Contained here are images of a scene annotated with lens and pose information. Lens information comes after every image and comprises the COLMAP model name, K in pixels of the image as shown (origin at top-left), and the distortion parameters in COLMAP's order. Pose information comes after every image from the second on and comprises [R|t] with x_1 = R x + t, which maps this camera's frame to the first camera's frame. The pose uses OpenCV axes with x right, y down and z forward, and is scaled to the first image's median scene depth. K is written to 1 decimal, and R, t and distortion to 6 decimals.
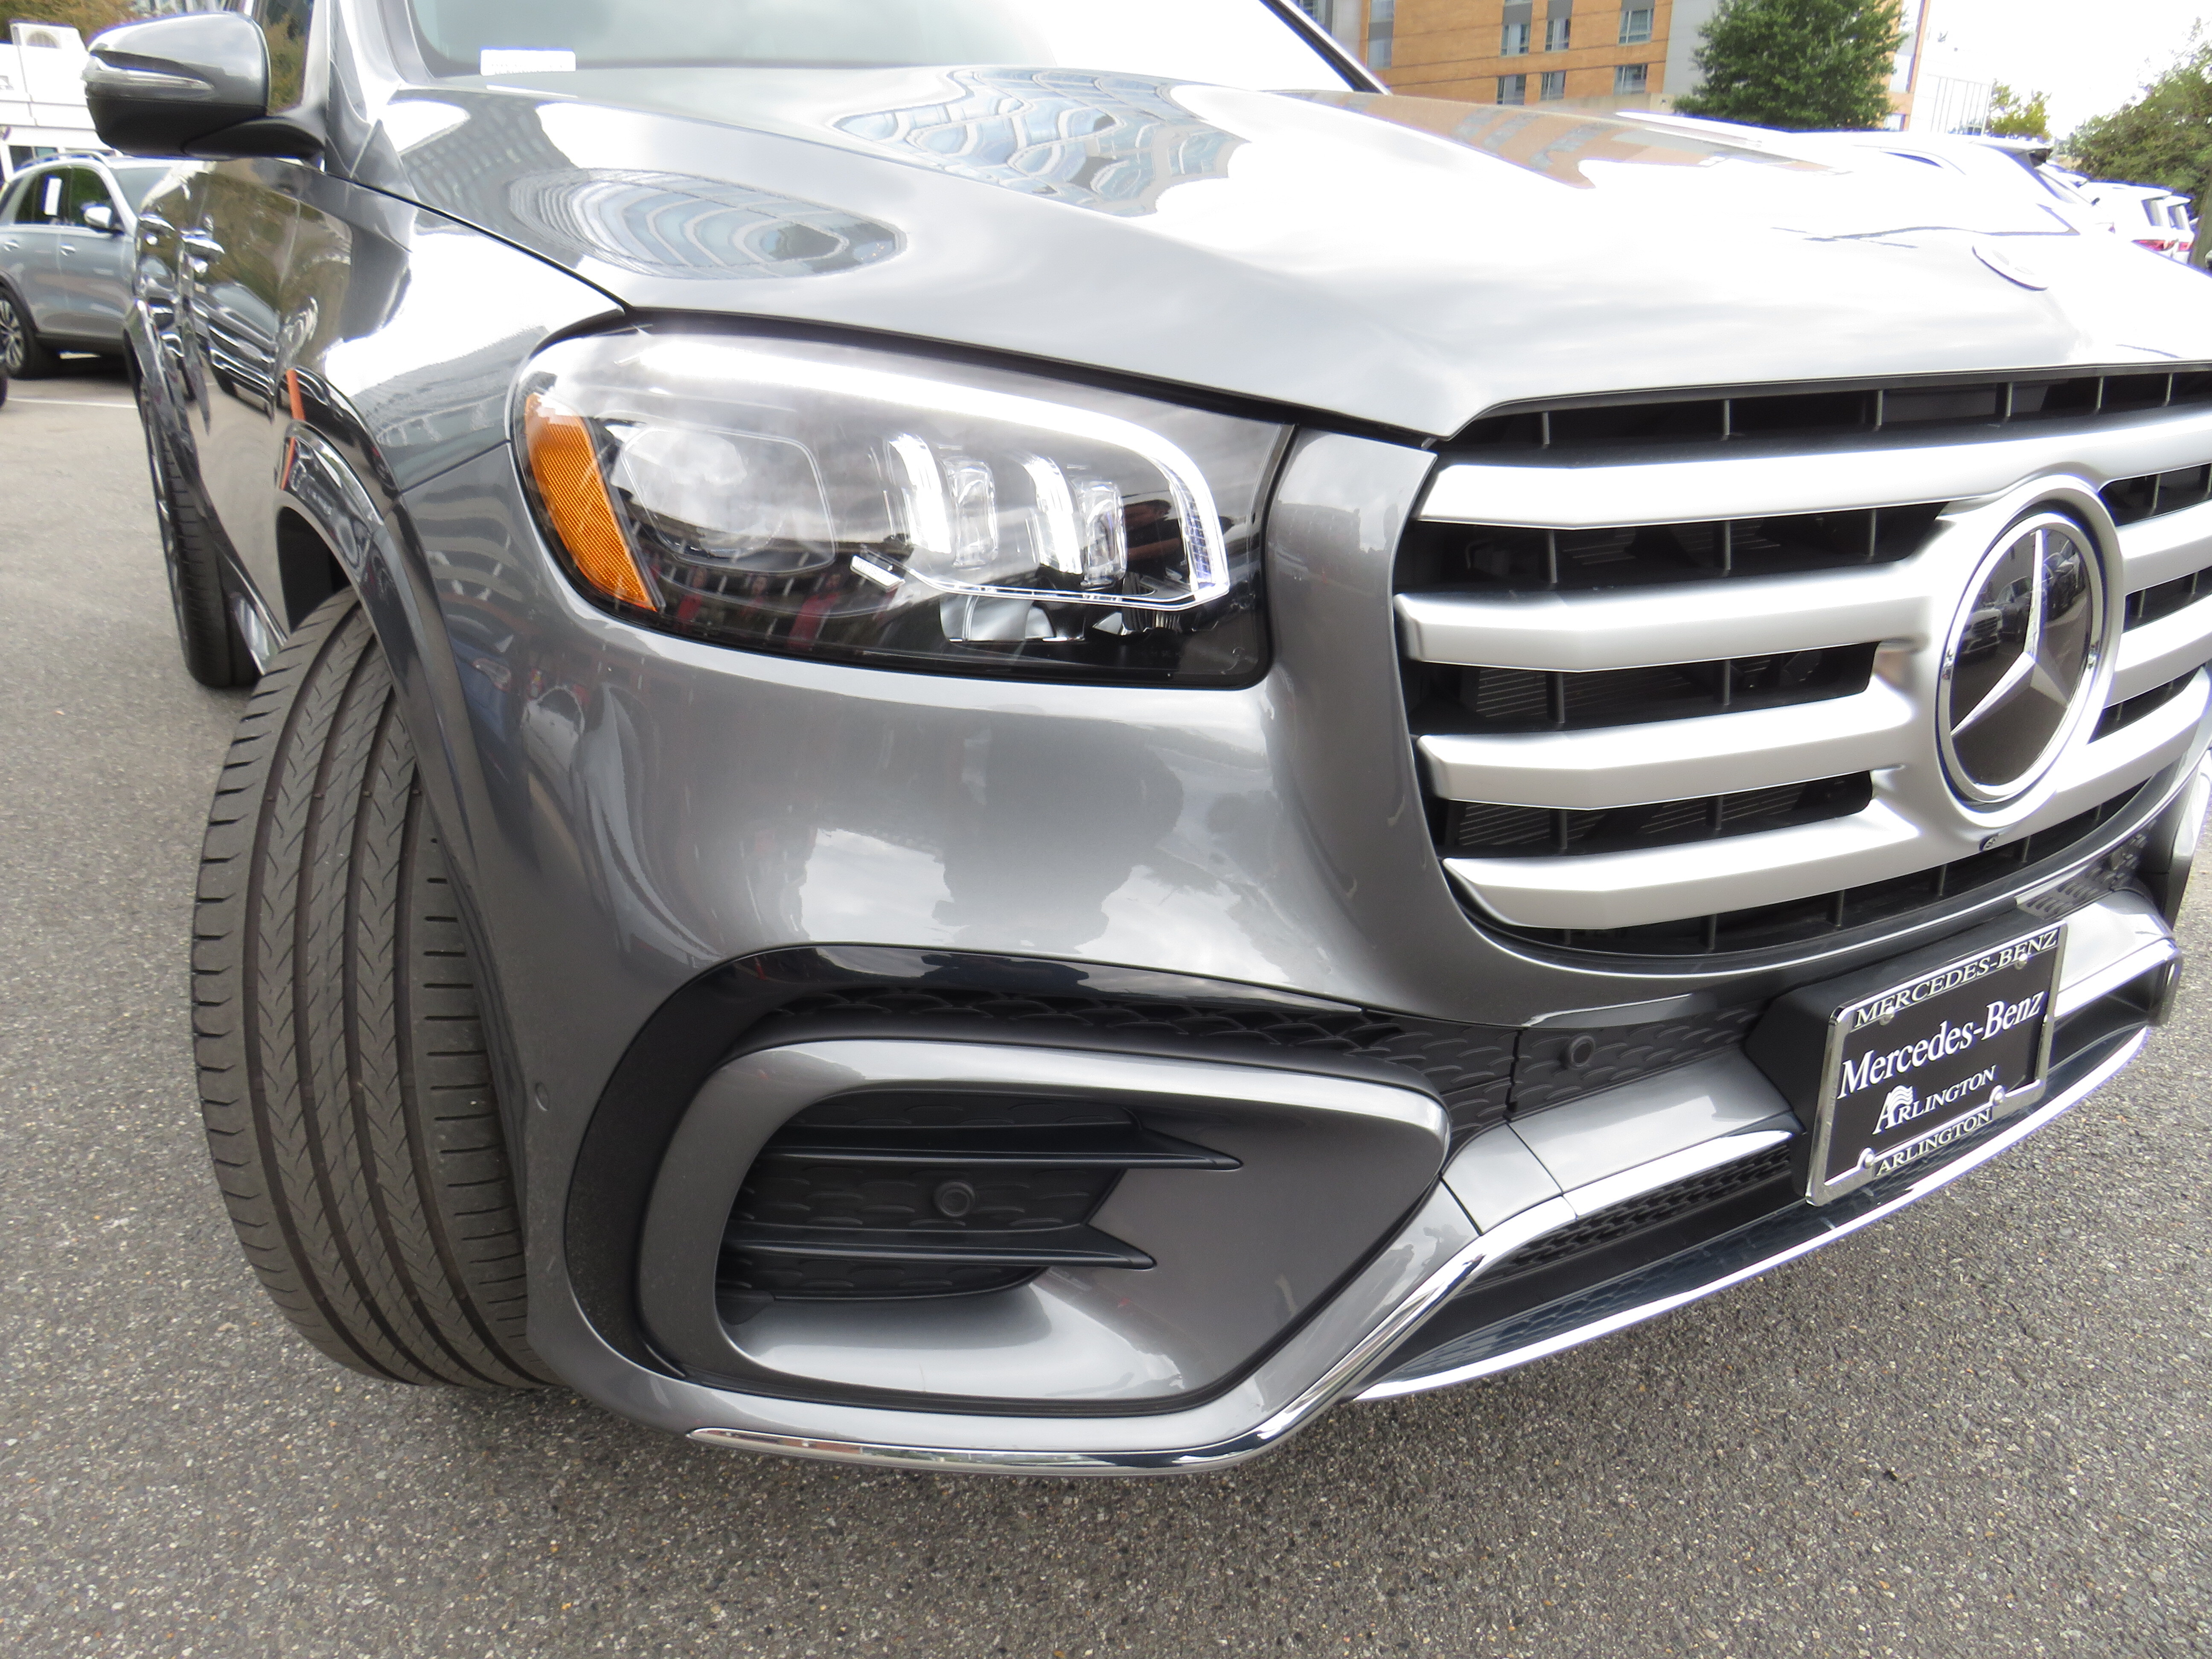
lens RADIAL K [[1550.3, 0, 1106.0], [0, 1550.3, 829.5], [0, 0, 1]] dist [-0.006613, 0.007259]
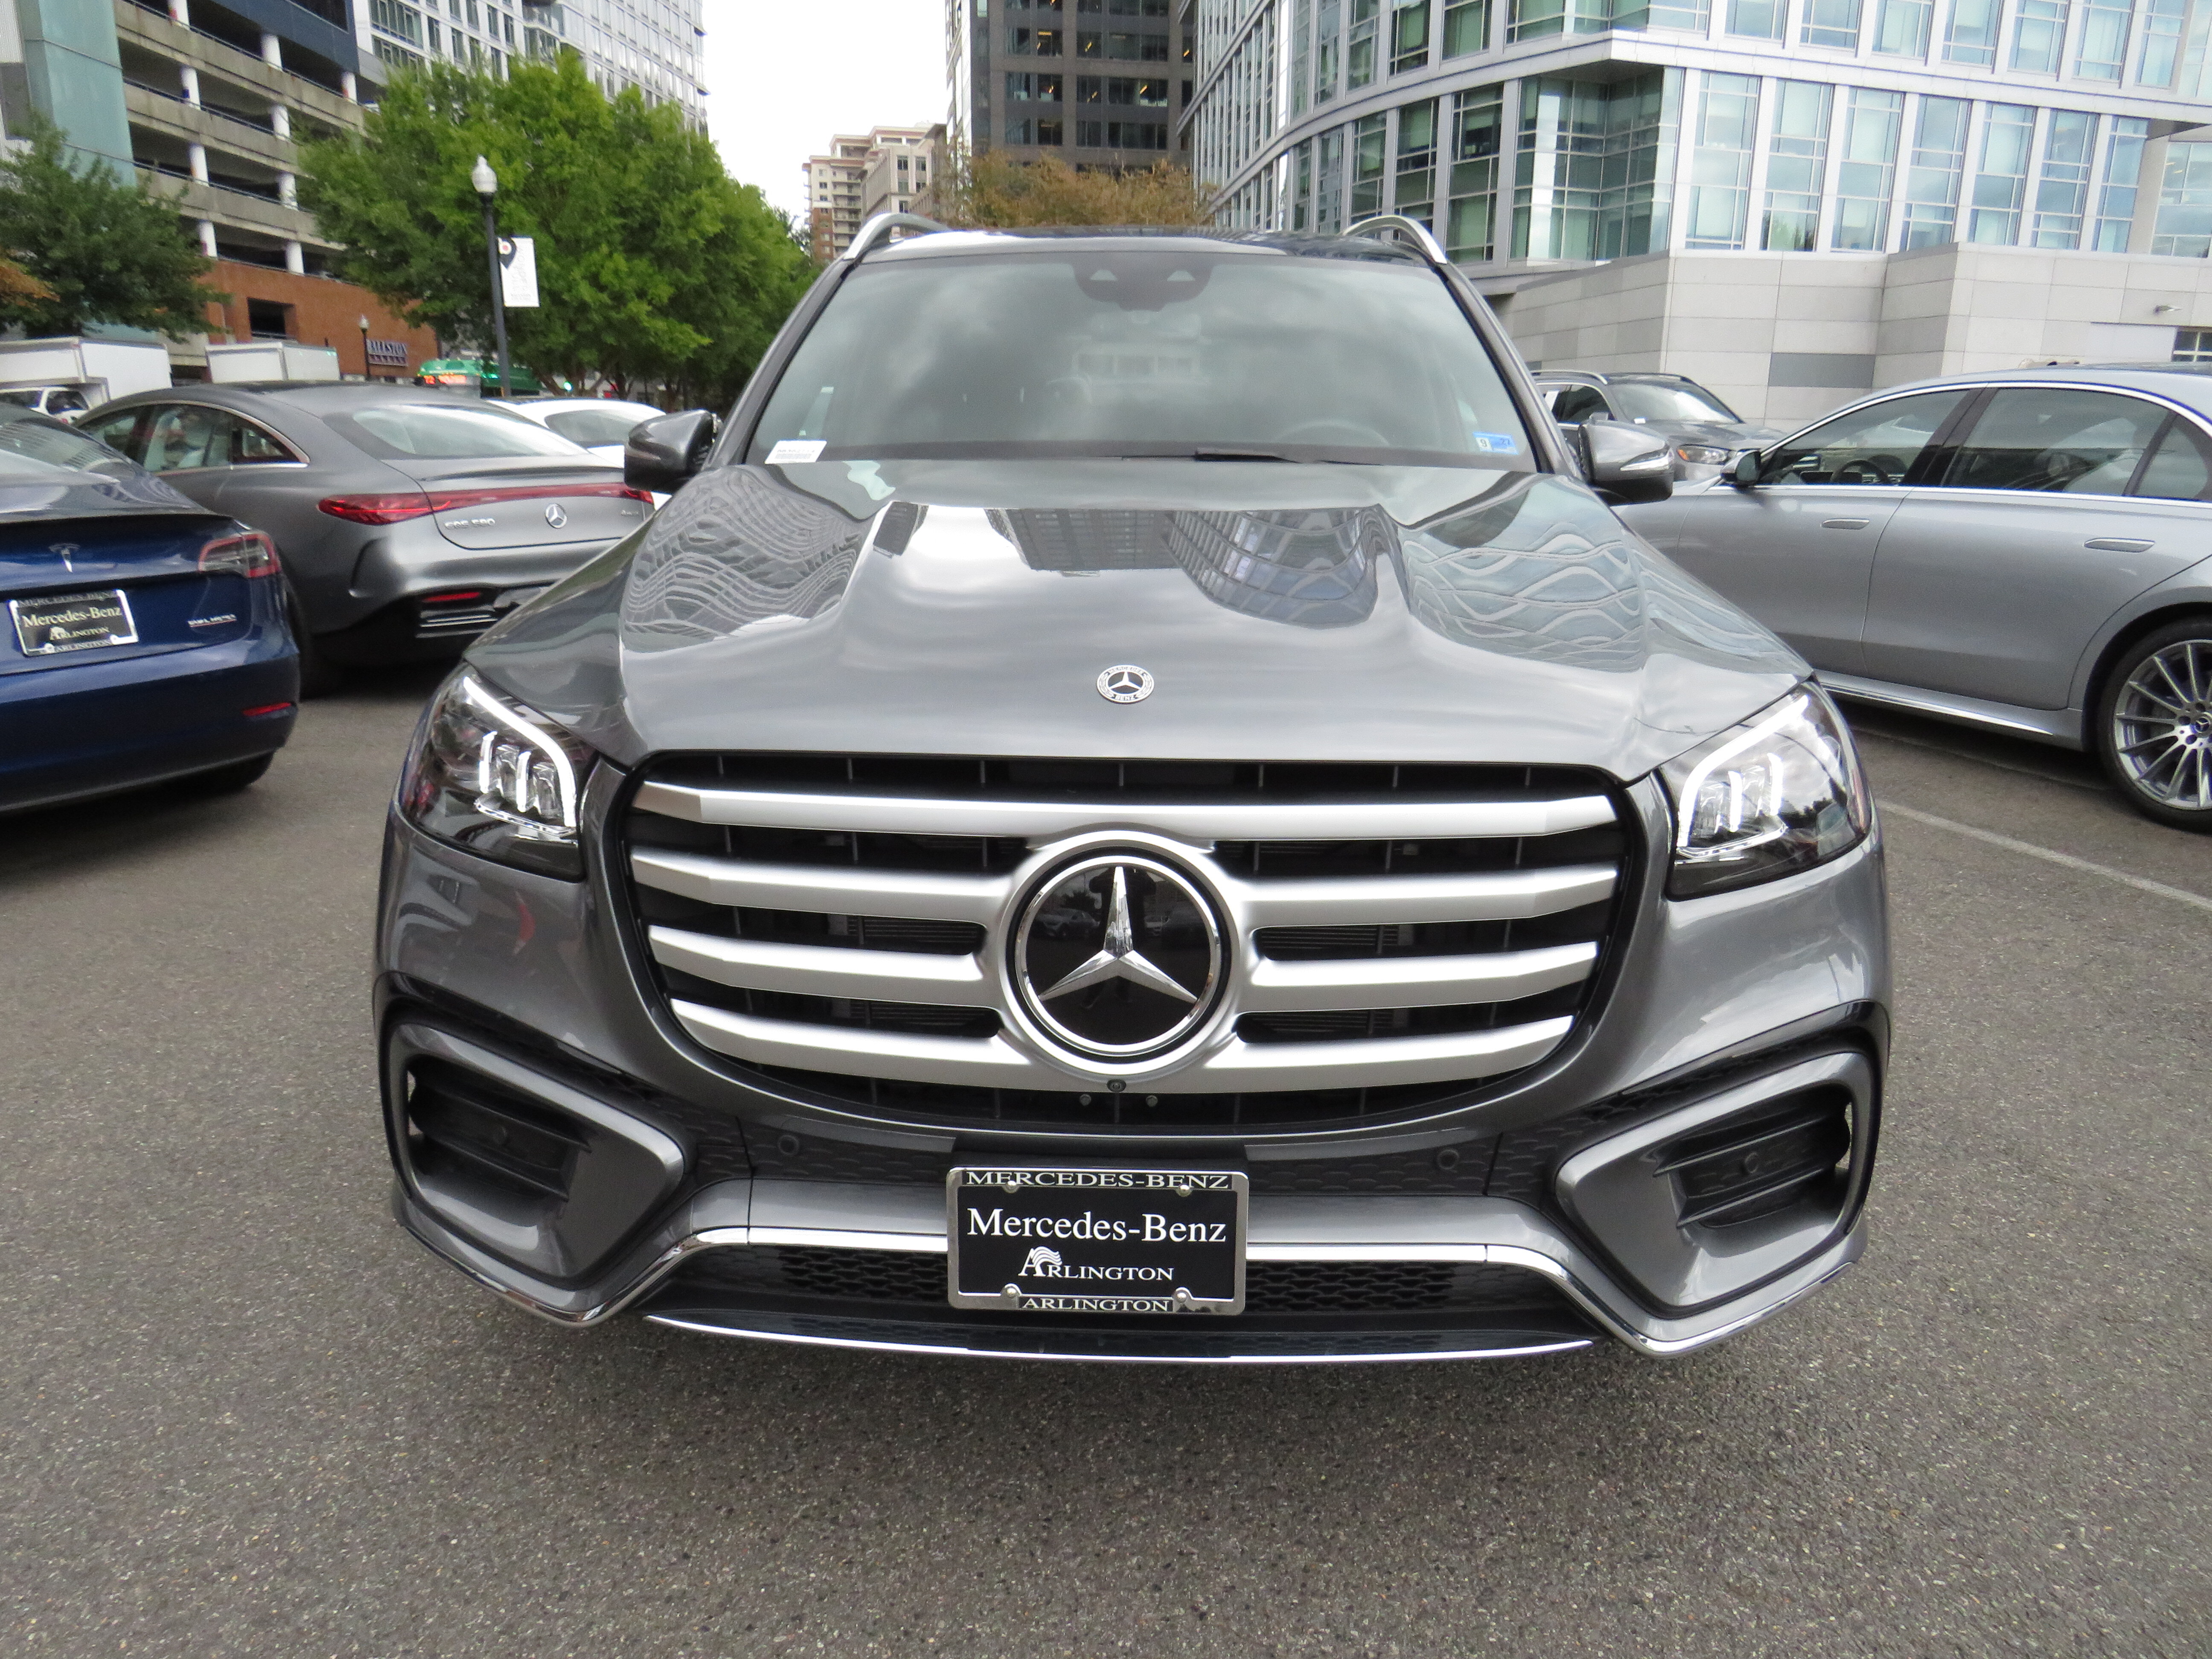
lens RADIAL K [[1576.7, 0, 1106.0], [0, 1576.7, 829.5], [0, 0, 1]] dist [-0.025133, -0.012153]
pose [[0.821446, 0.132188, -0.554754, 0.923171], [-0.190892, 0.980385, -0.049053, -0.102282], [0.537388, 0.146192, 0.830567, -0.141274]]
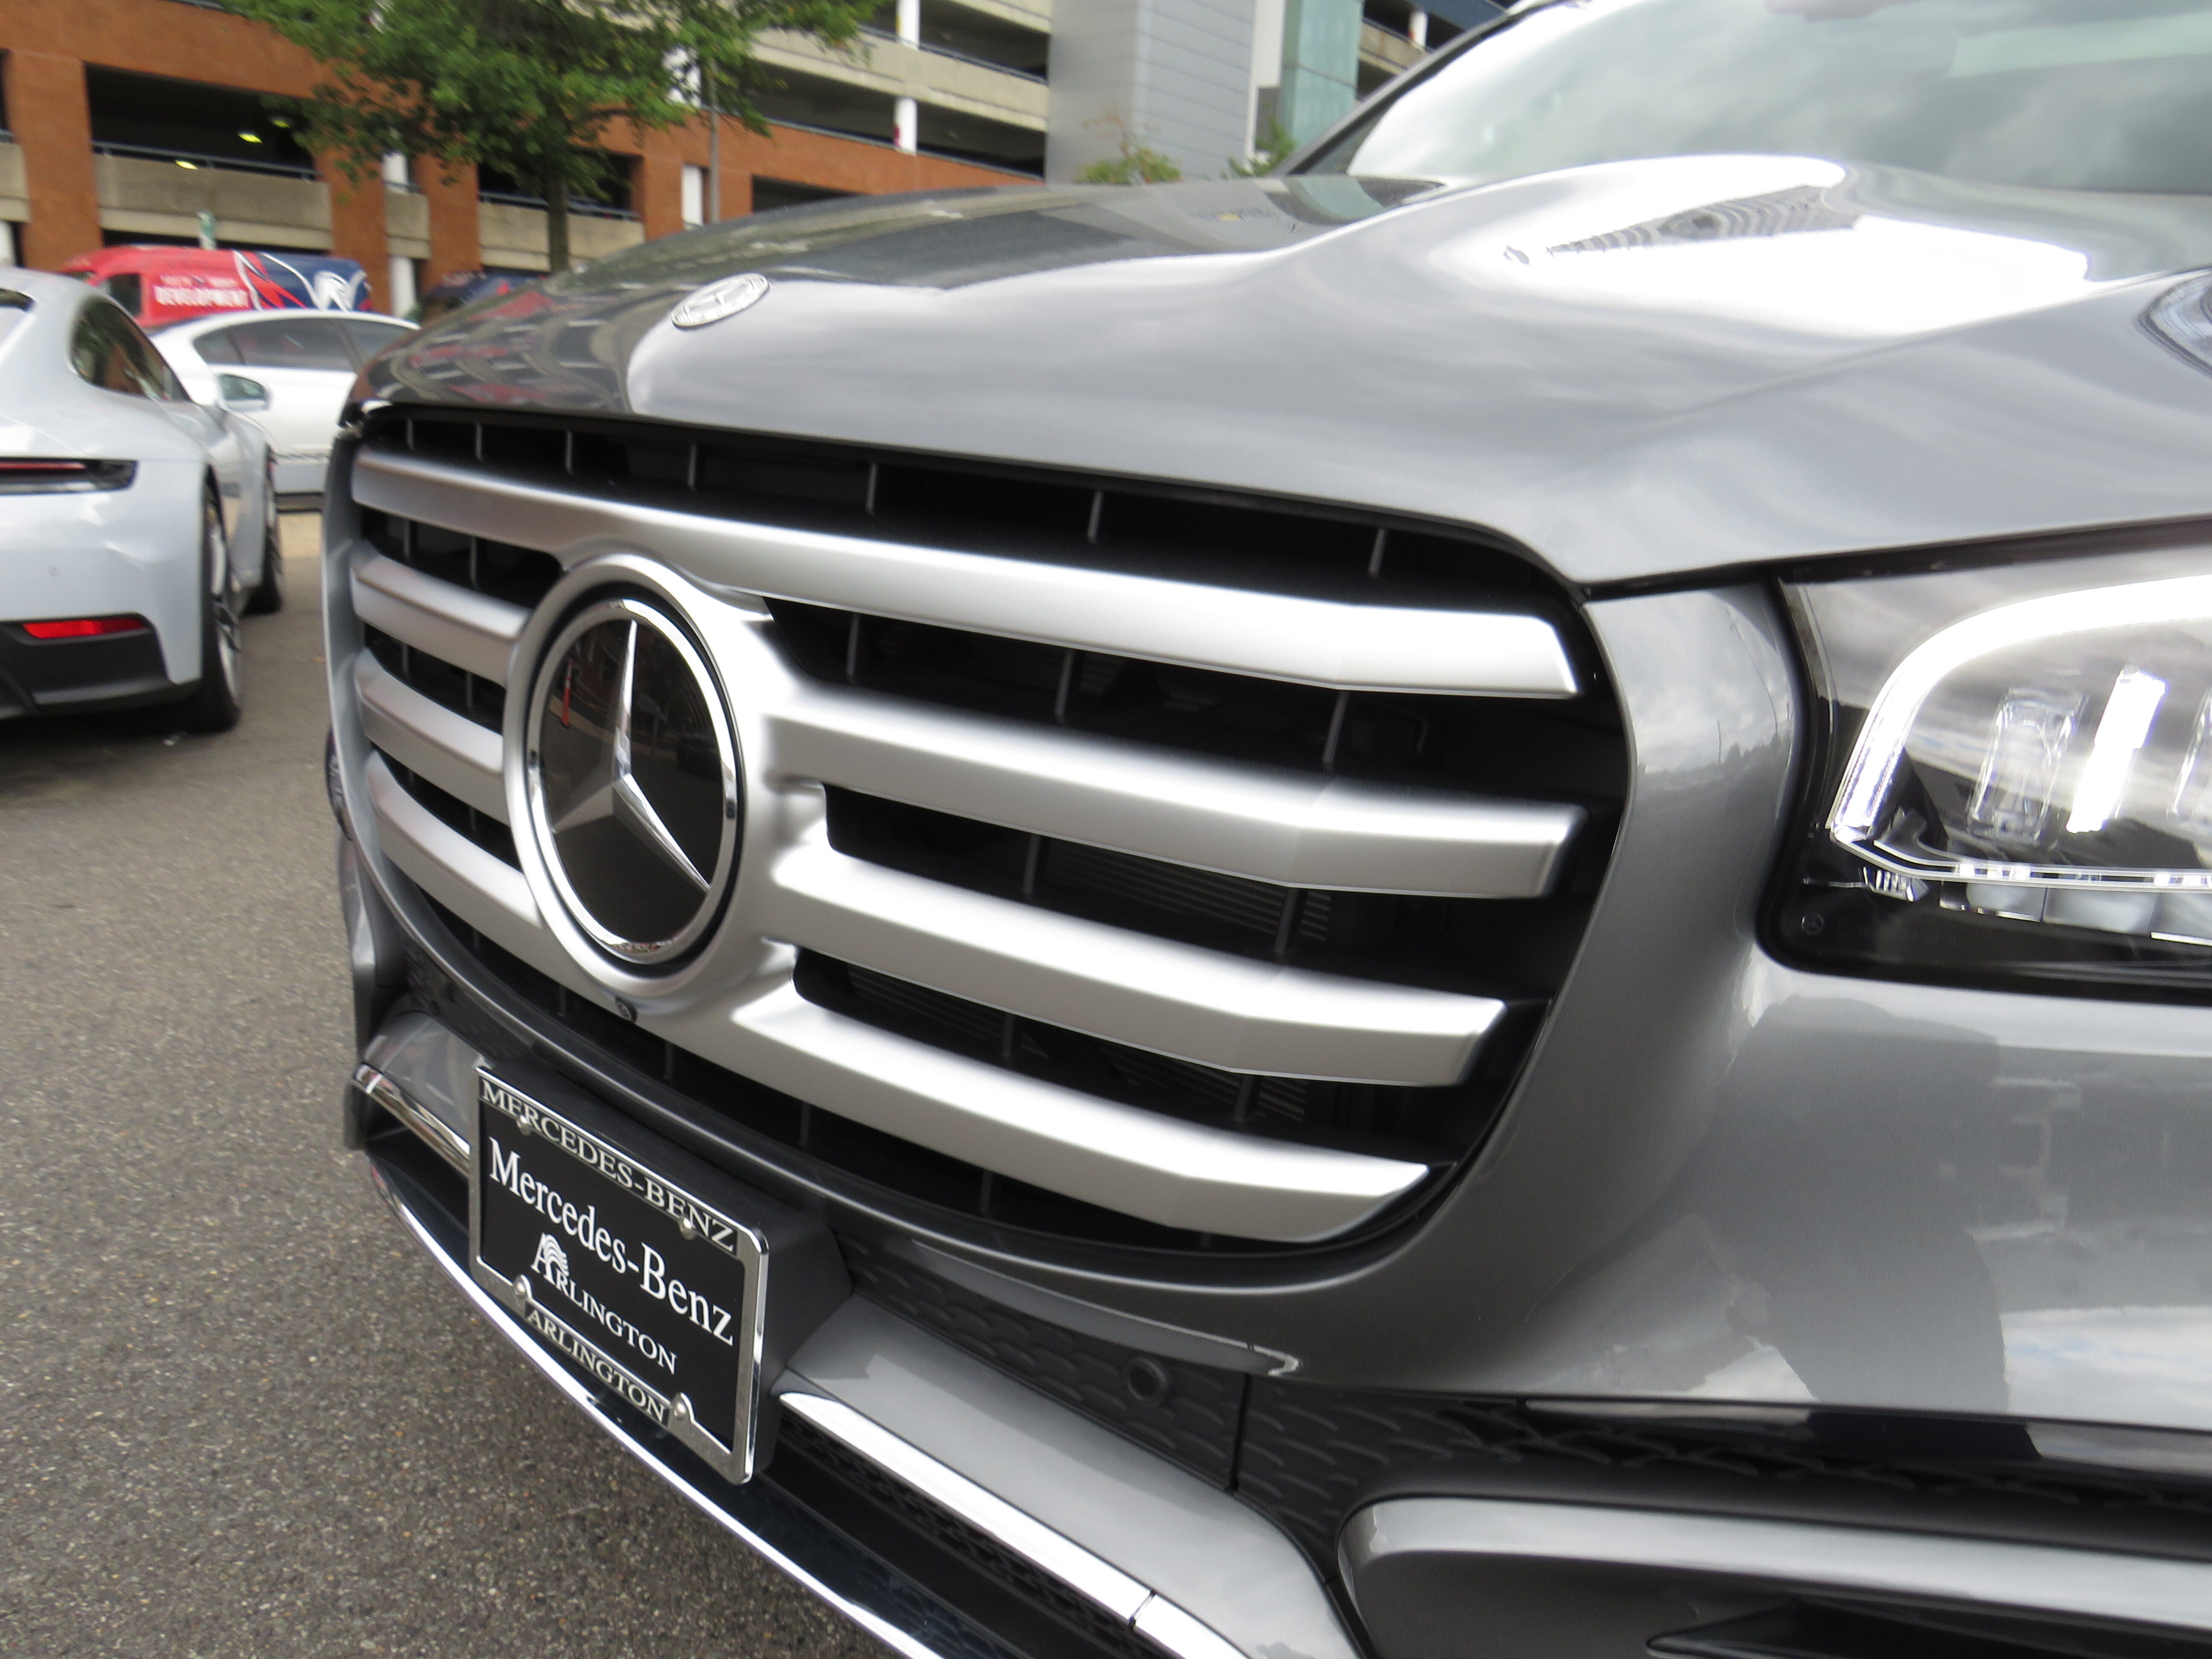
lens RADIAL K [[1576.7, 0, 1106.0], [0, 1576.7, 829.5], [0, 0, 1]] dist [-0.025133, -0.012153]
pose [[0.286166, 0.260225, -0.922167, 0.956963], [-0.379722, 0.914415, 0.140202, -0.198380], [0.879727, 0.310046, 0.360487, 0.633021]]
